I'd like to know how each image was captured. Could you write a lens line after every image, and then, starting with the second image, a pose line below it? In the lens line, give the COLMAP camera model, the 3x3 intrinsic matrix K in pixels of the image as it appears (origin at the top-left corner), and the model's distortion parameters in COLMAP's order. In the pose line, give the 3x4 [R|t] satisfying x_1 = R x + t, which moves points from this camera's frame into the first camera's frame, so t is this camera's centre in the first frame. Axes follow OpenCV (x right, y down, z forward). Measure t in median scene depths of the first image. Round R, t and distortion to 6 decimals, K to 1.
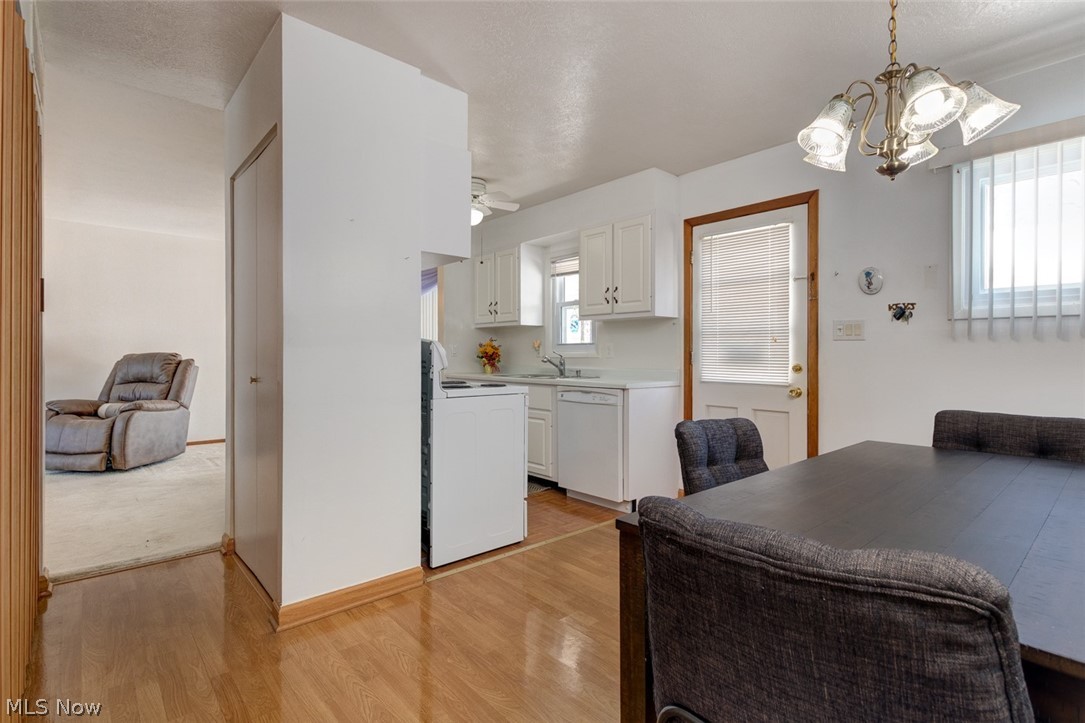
lens RADIAL K [[504.8, 0, 540.0], [0, 504.8, 361.7], [0, 0, 1]] dist [0.000316, 0.000118]
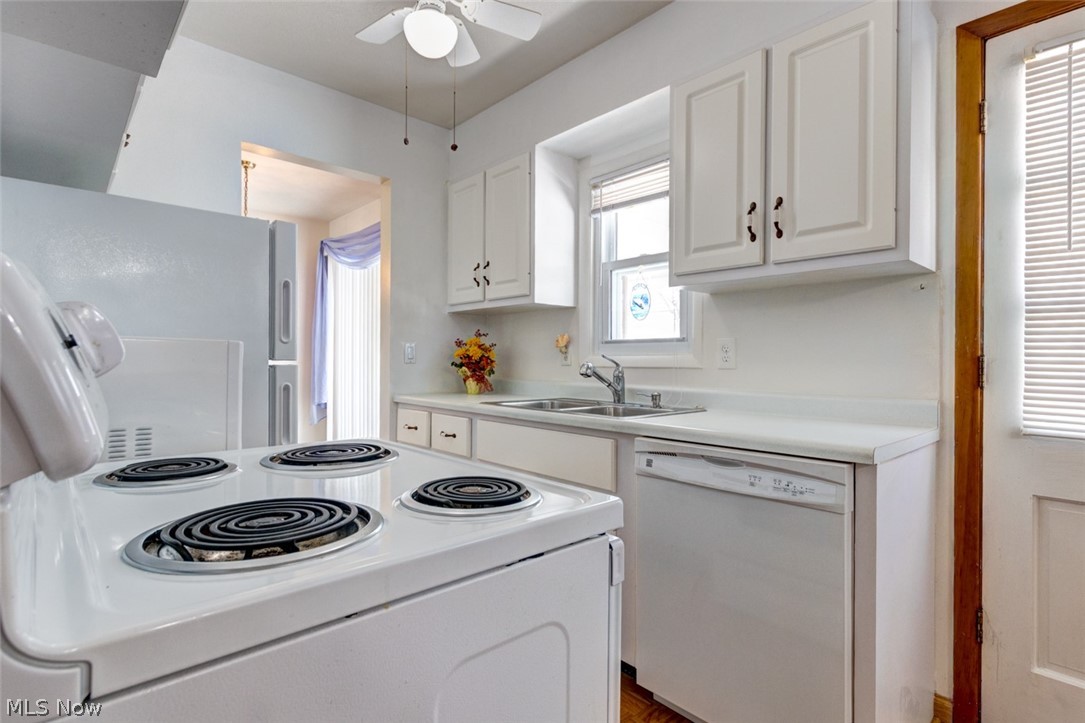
lens RADIAL K [[504.8, 0, 541.1], [0, 504.8, 363.3], [0, 0, 1]] dist [0.000316, 0.000118]
pose [[0.999787, 0.002717, 0.020483, -0.041605], [-0.002633, 0.999988, -0.004136, -0.009178], [-0.020494, 0.004081, 0.999782, 0.479800]]
